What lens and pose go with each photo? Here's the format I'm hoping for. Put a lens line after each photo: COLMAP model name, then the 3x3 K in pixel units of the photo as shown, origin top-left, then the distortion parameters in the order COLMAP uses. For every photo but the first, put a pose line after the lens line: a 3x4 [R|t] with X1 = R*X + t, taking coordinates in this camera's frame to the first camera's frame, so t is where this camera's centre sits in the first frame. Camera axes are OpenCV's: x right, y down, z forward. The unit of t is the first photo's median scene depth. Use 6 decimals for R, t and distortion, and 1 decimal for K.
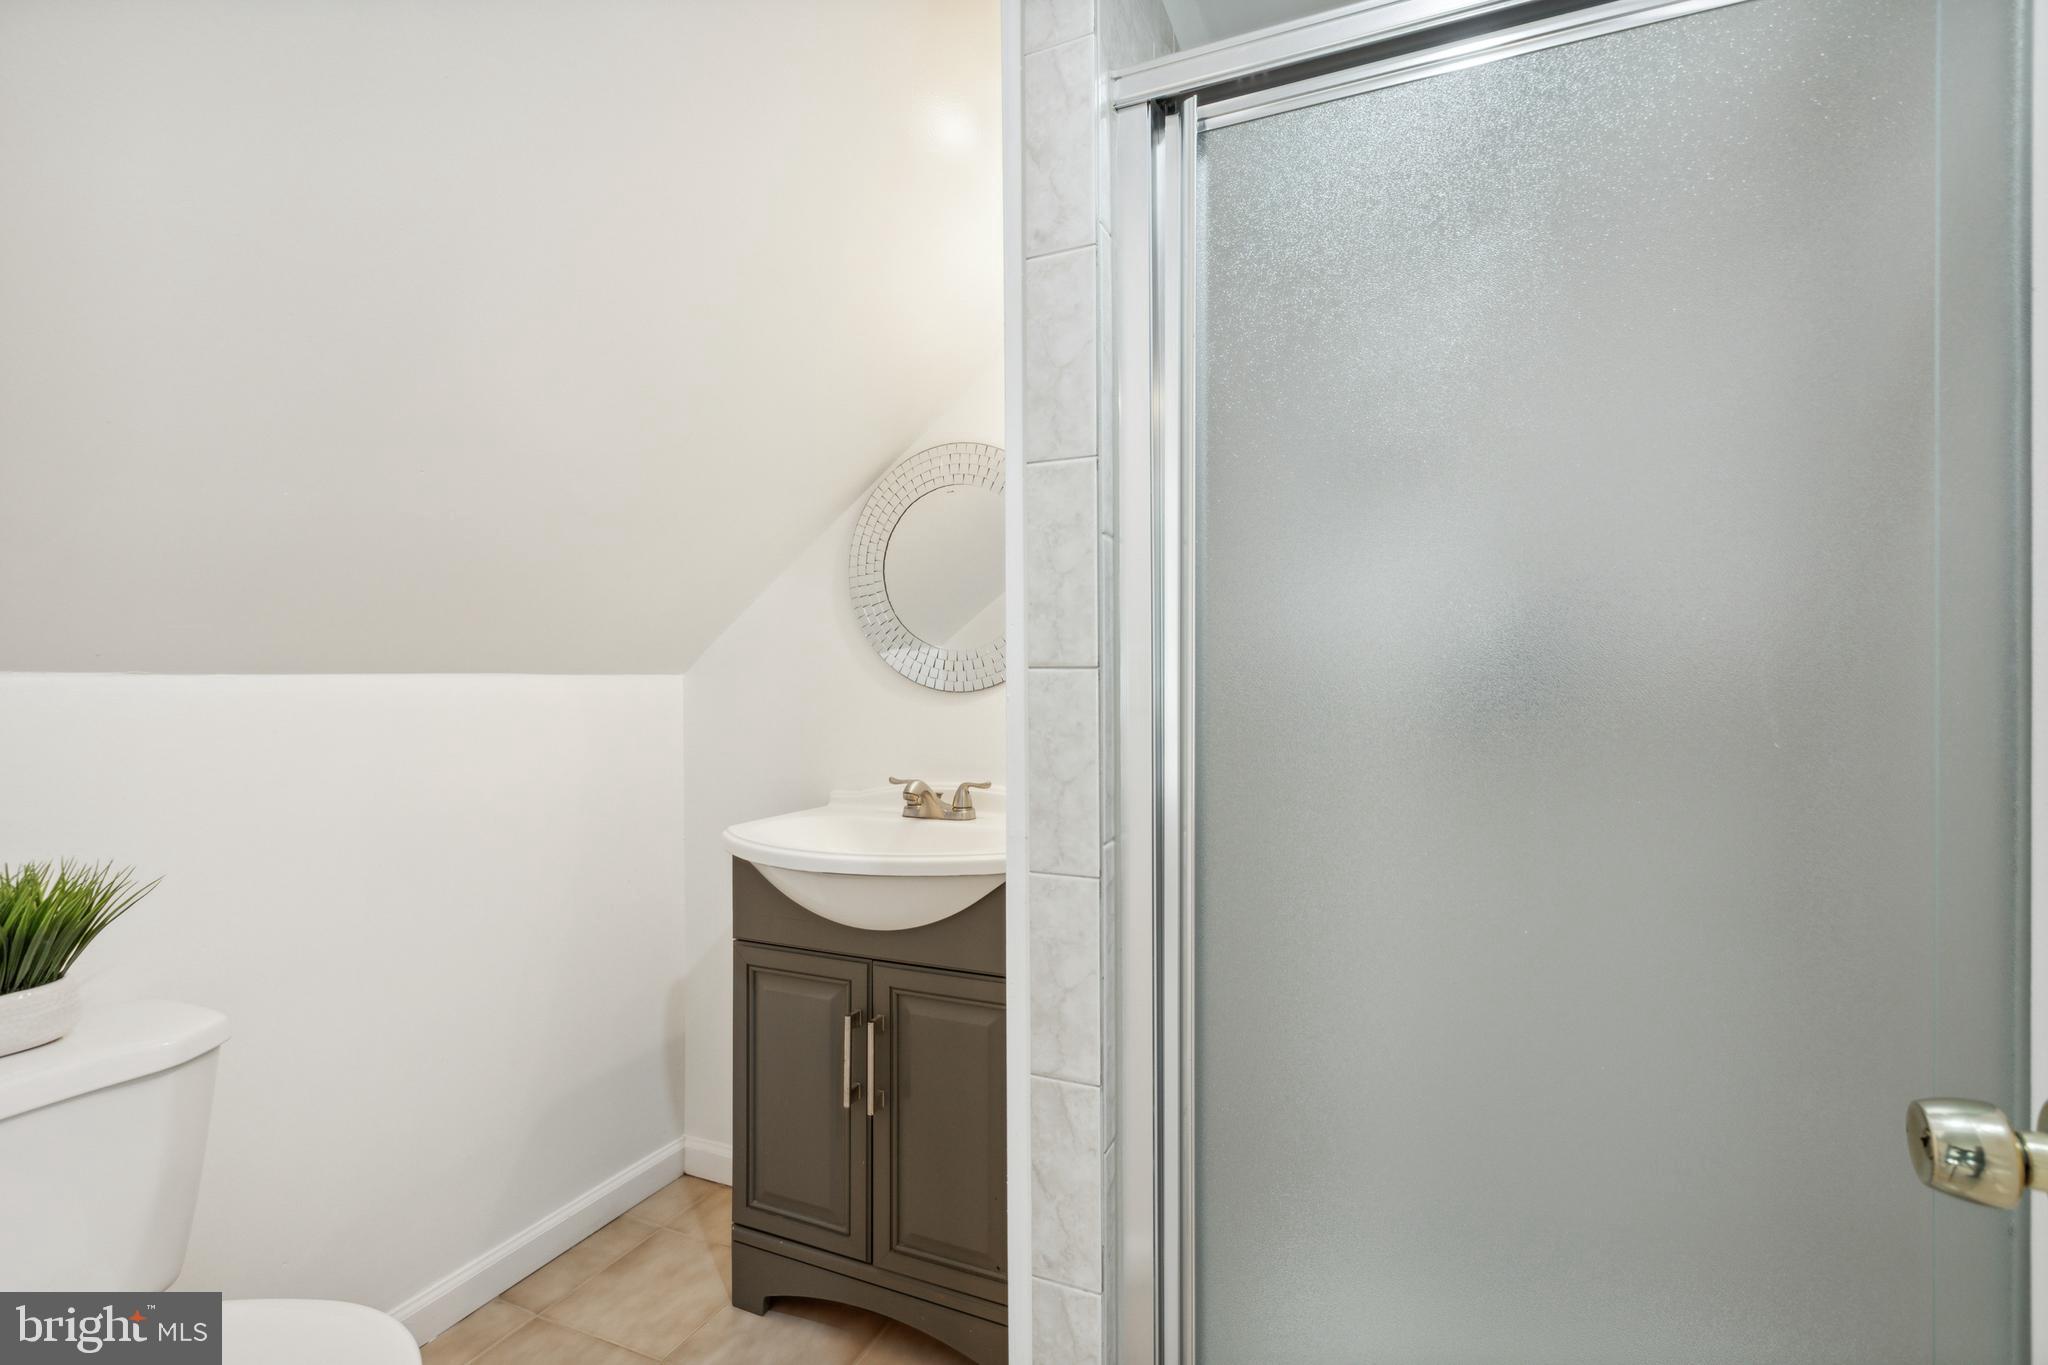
lens RADIAL K [[924.7, 0, 1023.2], [0, 924.7, 684.4], [0, 0, 1]] dist [-0.003260, -0.000561]
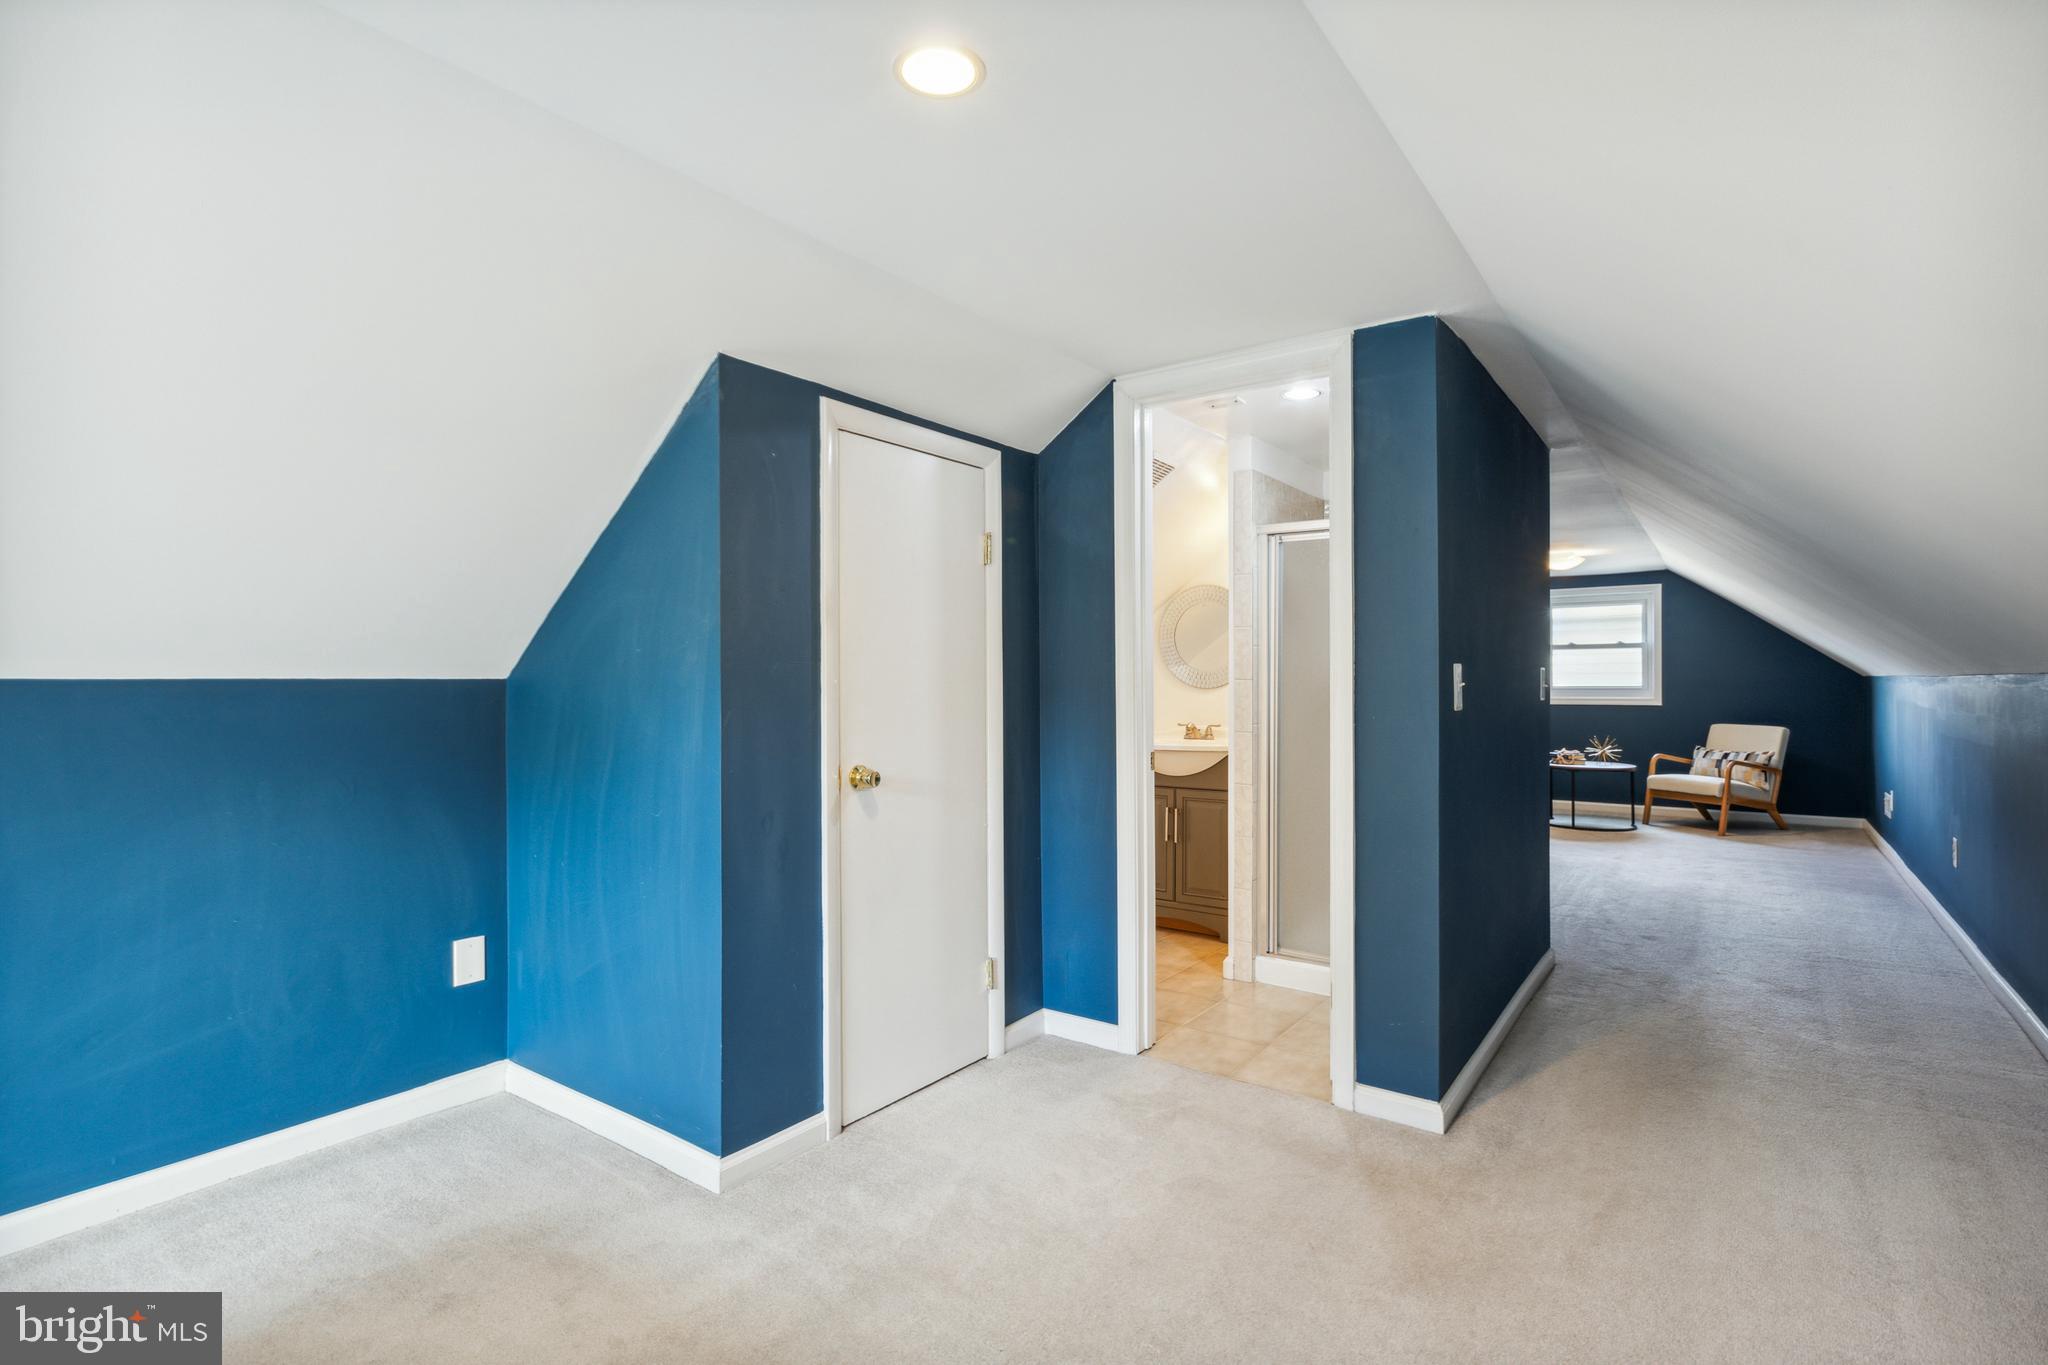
lens RADIAL K [[999.6, 0, 1027.5], [0, 999.6, 689.6], [0, 0, 1]] dist [-0.000230, -0.000577]
pose [[0.977716, 0.004716, -0.209881, 0.022176], [-0.004493, 0.999989, 0.001540, 0.012613], [0.209886, -0.000563, 0.977726, -1.947643]]
